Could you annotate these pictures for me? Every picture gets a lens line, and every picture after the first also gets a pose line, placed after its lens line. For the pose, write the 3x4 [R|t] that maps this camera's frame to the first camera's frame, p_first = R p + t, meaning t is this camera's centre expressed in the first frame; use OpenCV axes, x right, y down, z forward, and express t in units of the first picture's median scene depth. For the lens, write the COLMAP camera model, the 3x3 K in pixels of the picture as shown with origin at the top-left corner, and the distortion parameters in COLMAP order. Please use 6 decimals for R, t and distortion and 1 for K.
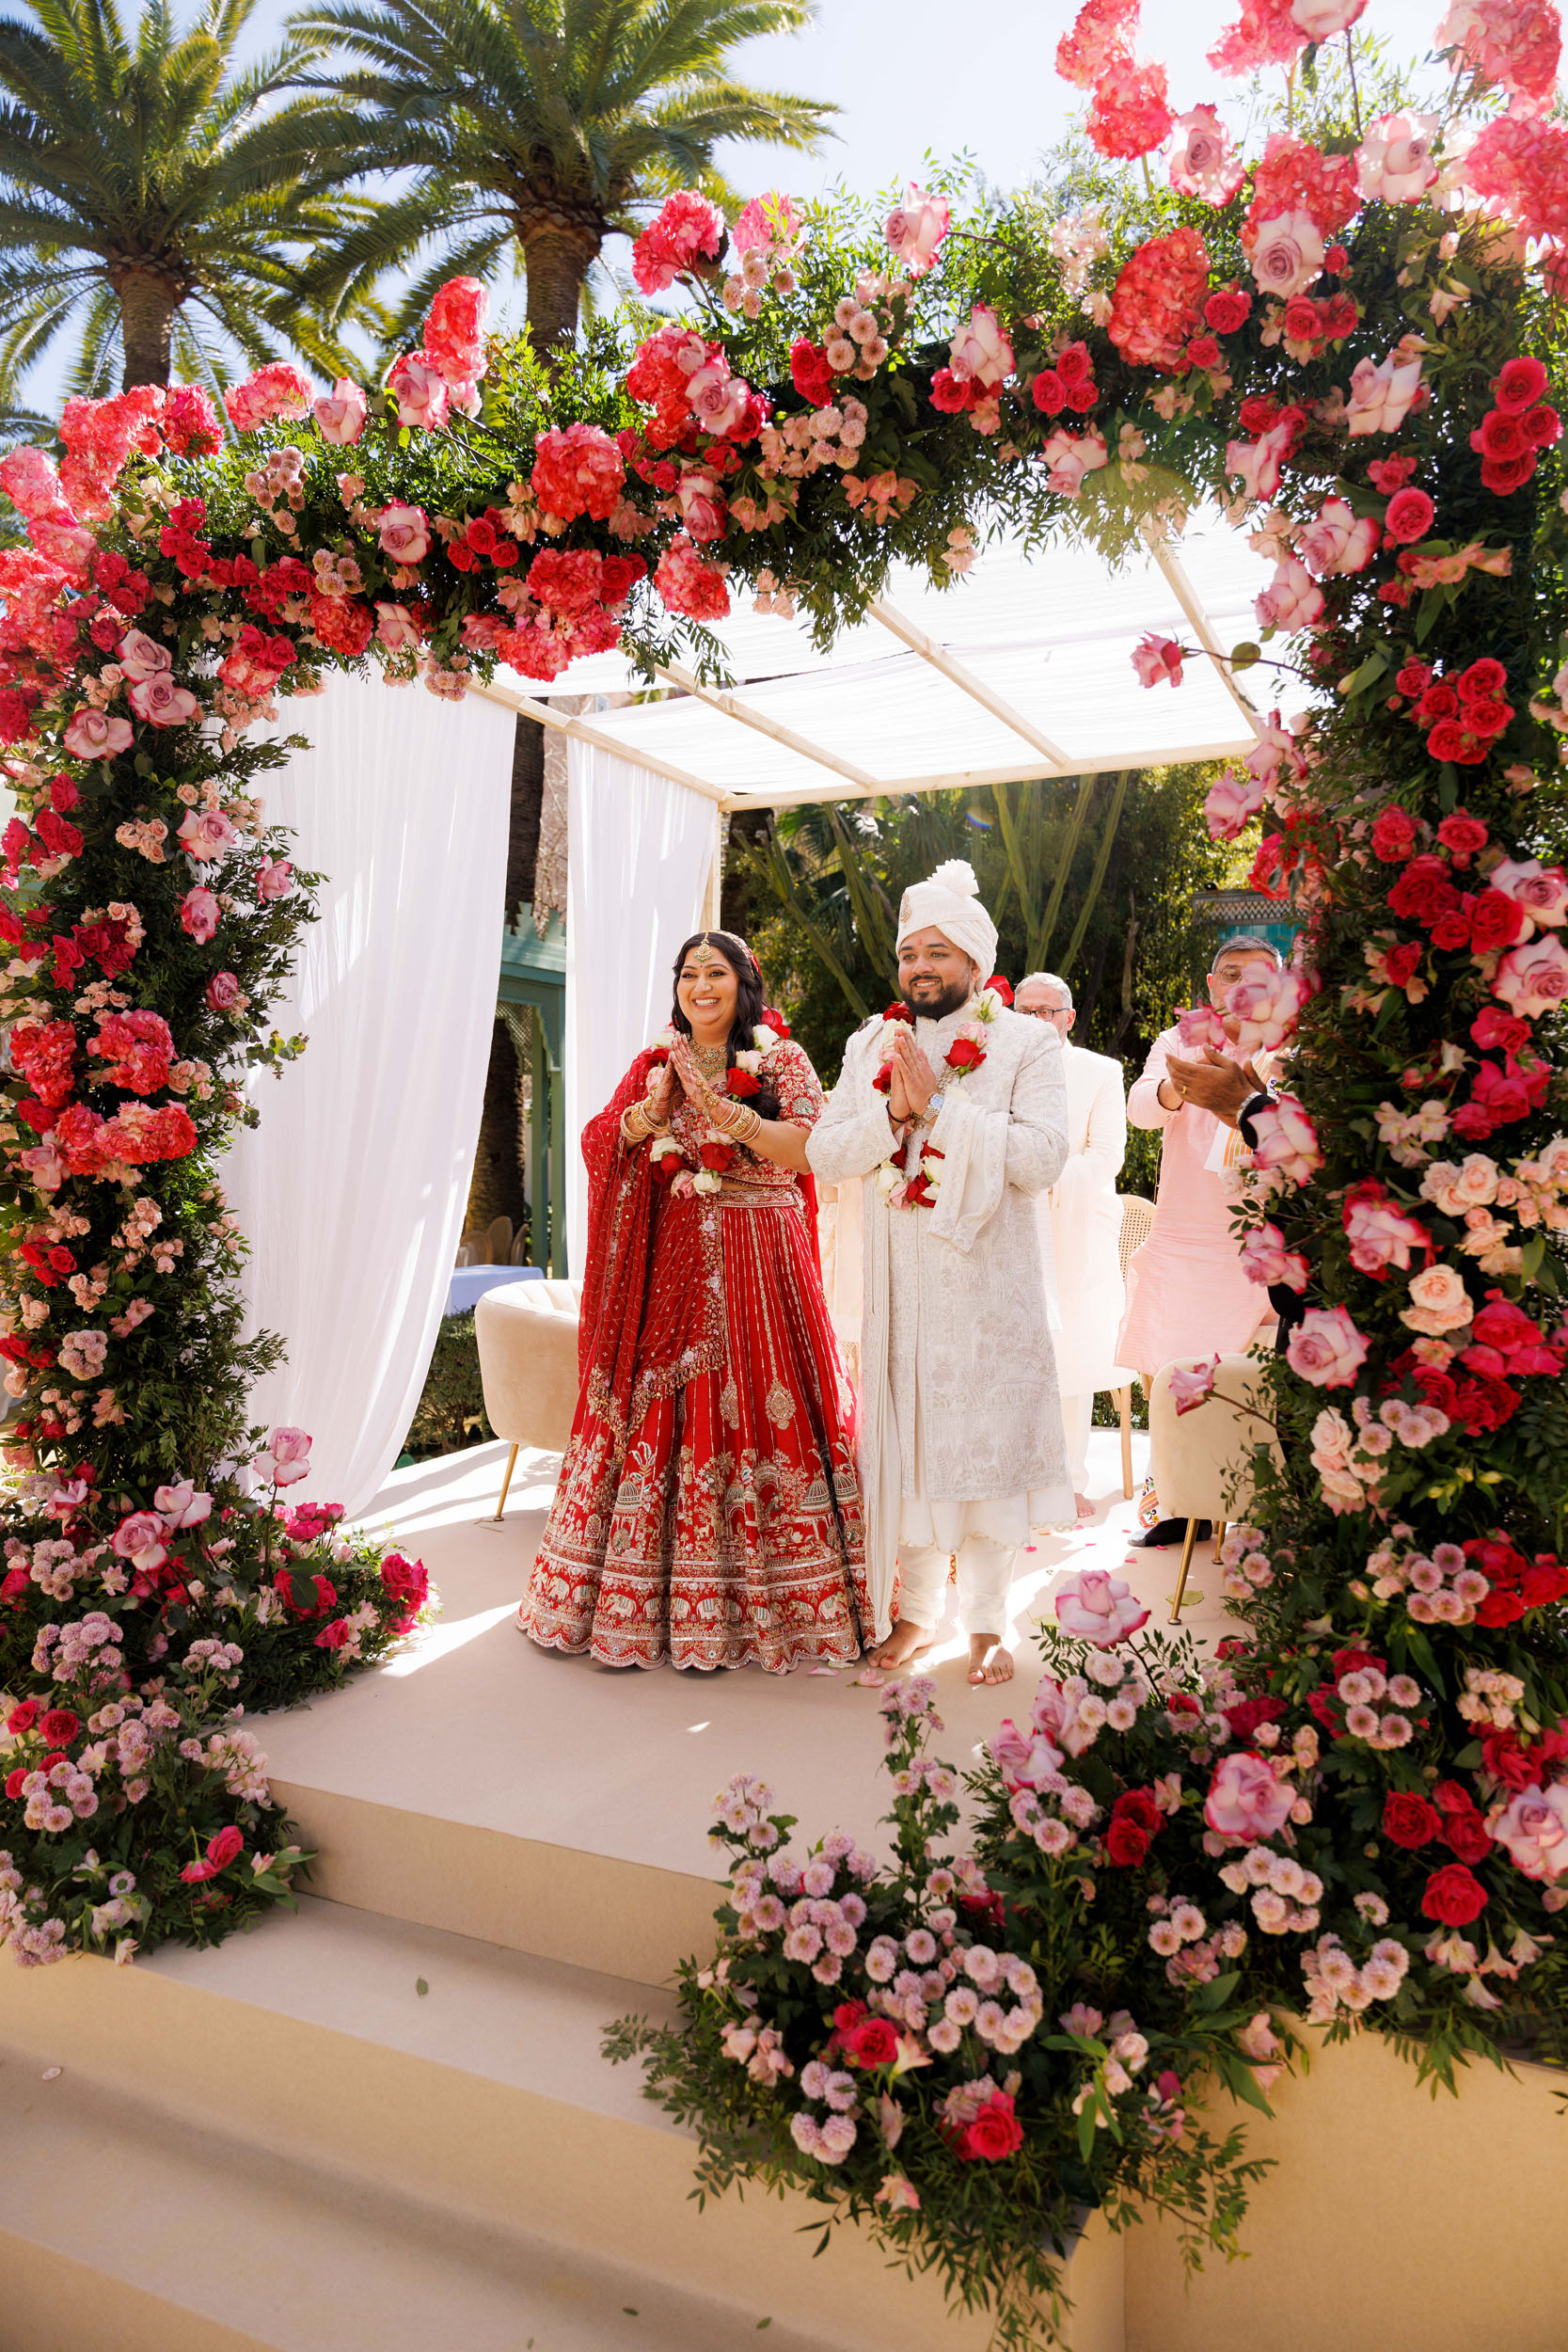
lens RADIAL K [[1546.7, 0, 784.0], [0, 1546.7, 1176.0], [0, 0, 1]] dist [0.024002, -0.038173]
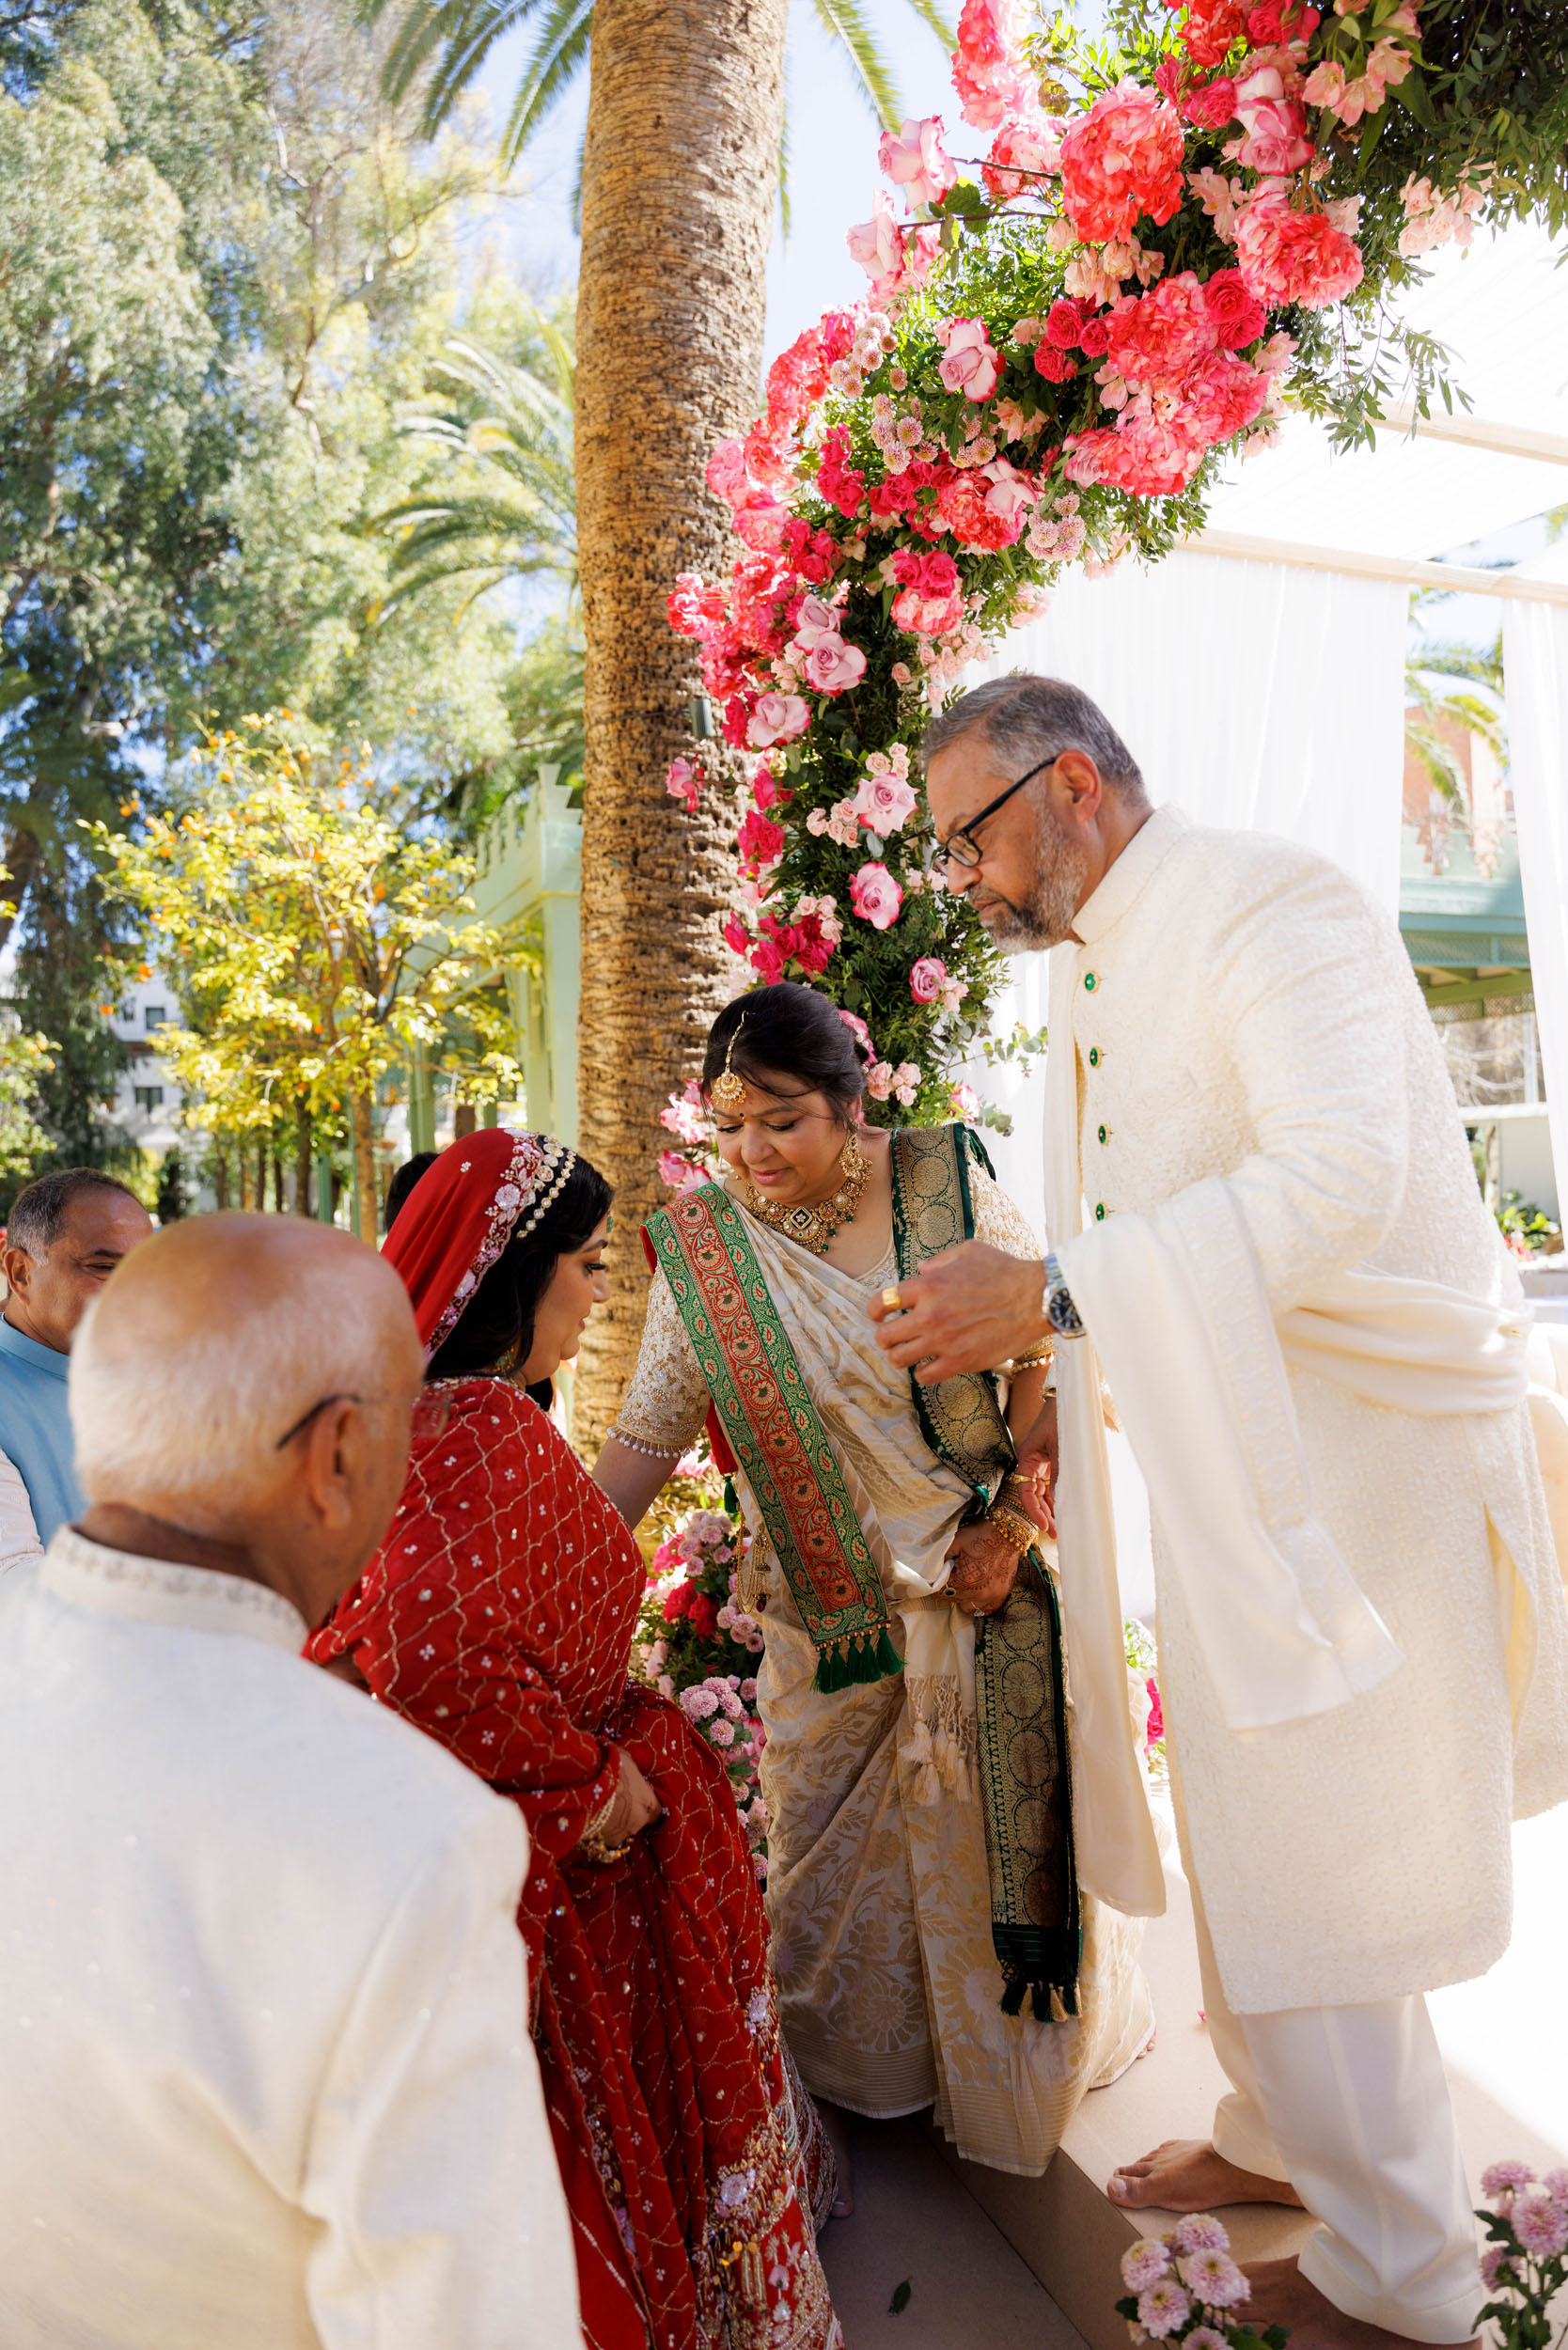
lens RADIAL K [[1544.3, 0, 784.0], [0, 1544.3, 1175.0], [0, 0, 1]] dist [0.011669, -0.005874]
pose [[0.728137, -0.037356, -0.684412, 0.245991], [0.025357, 0.999298, -0.027566, 0.018606], [0.684962, 0.002717, 0.728574, 0.440393]]
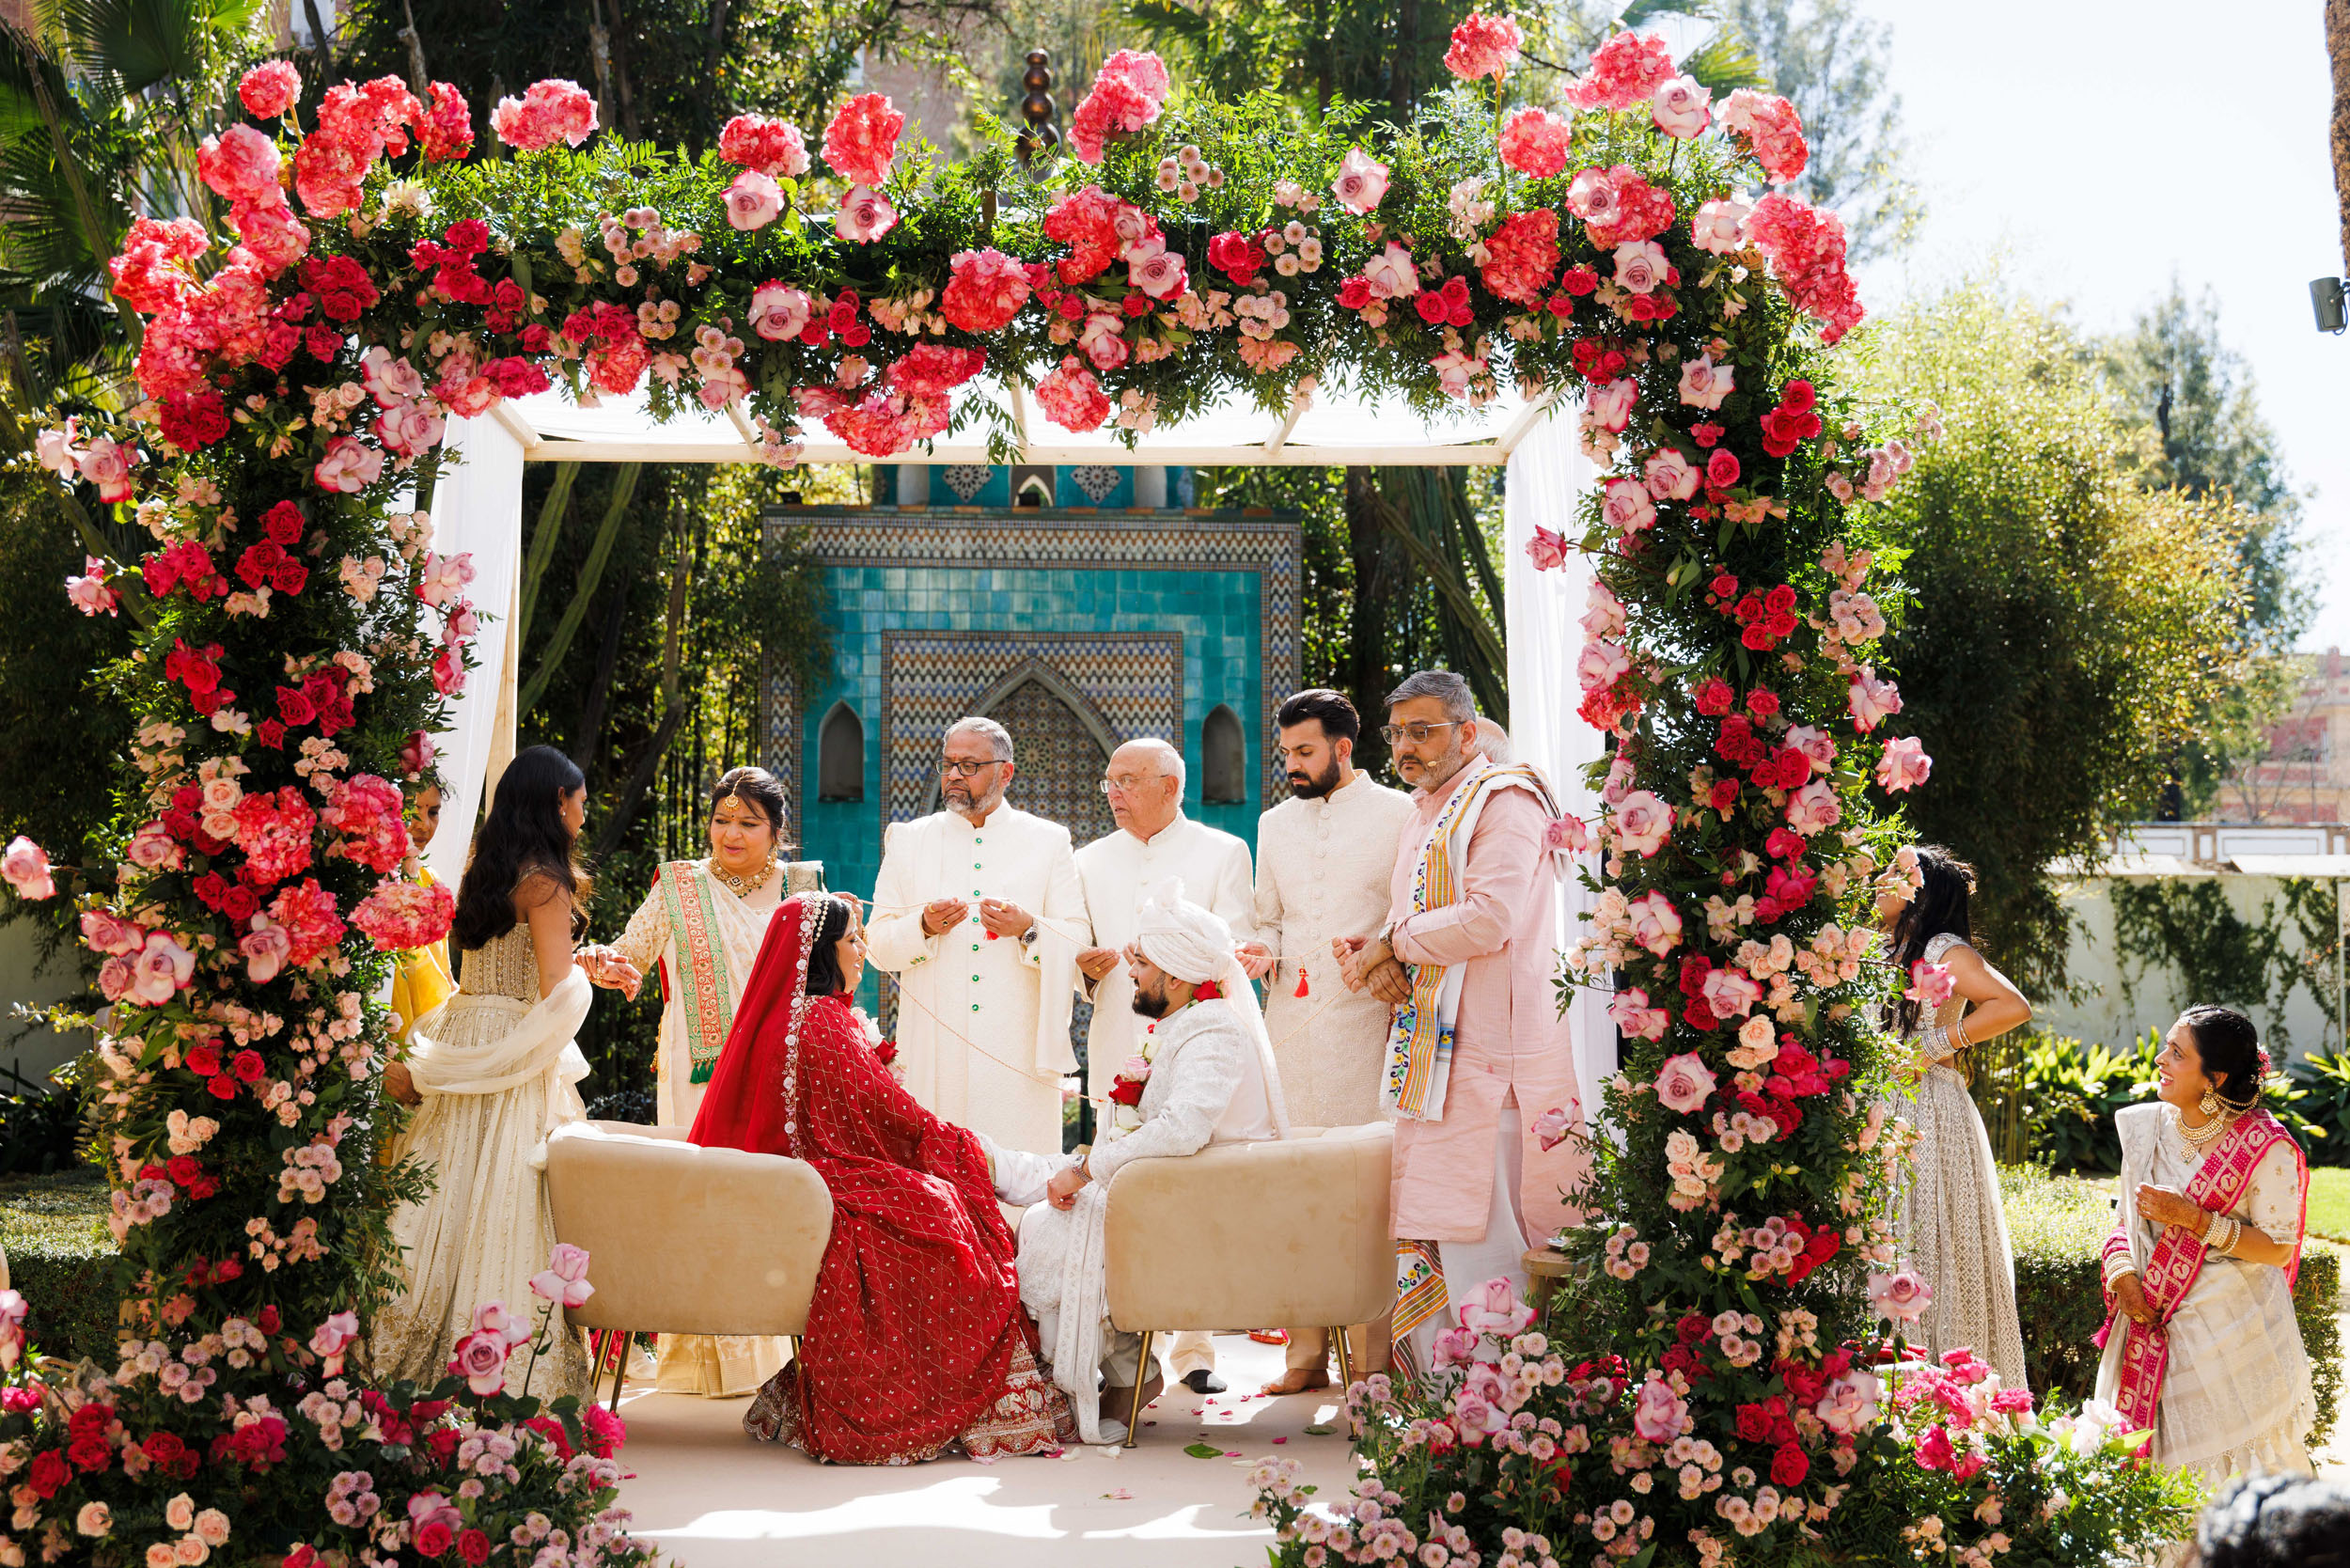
lens RADIAL K [[3121.6, 0, 1214.1], [0, 3121.6, 755.7], [0, 0, 1]] dist [-0.041585, 0.010701]
pose [[0.888158, 0.024093, 0.458907, -1.061913], [0.011187, 0.997195, -0.074004, 0.022617], [-0.459402, 0.070861, 0.885397, -1.027209]]
